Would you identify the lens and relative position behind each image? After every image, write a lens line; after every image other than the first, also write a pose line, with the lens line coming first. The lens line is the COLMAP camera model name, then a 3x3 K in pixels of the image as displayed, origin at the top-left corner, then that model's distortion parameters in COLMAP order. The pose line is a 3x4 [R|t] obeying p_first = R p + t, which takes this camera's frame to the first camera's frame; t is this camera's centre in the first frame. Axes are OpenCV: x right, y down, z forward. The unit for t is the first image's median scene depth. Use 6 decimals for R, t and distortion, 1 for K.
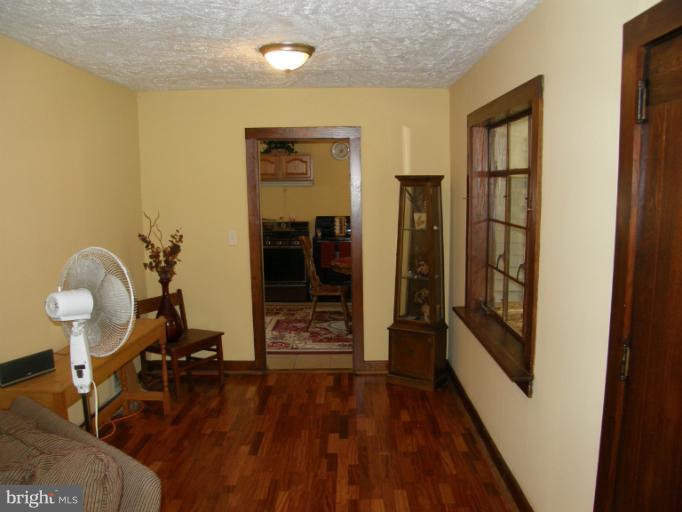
lens RADIAL K [[593.4, 0, 341.0], [0, 593.4, 256.0], [0, 0, 1]] dist [-0.045079, 0.003189]
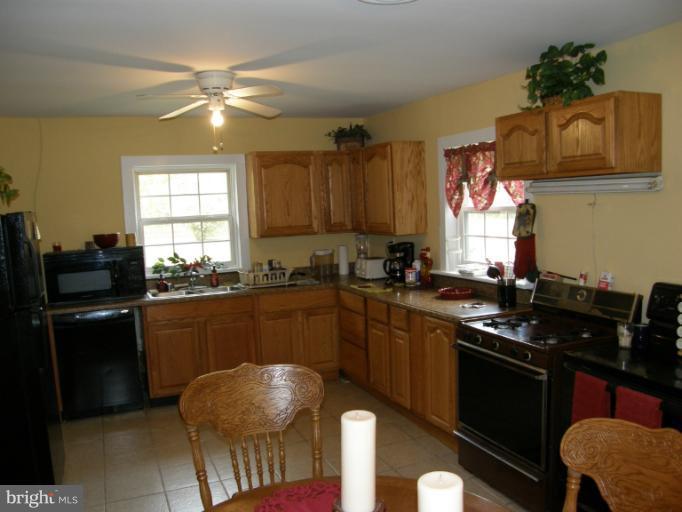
lens RADIAL K [[593.4, 0, 341.0], [0, 593.4, 256.0], [0, 0, 1]] dist [-0.045079, 0.003189]
pose [[0.394239, 0.082657, -0.915283, 0.184192], [-0.078849, 0.995317, 0.055922, -0.086219], [0.915619, 0.050123, 0.398910, 0.711910]]
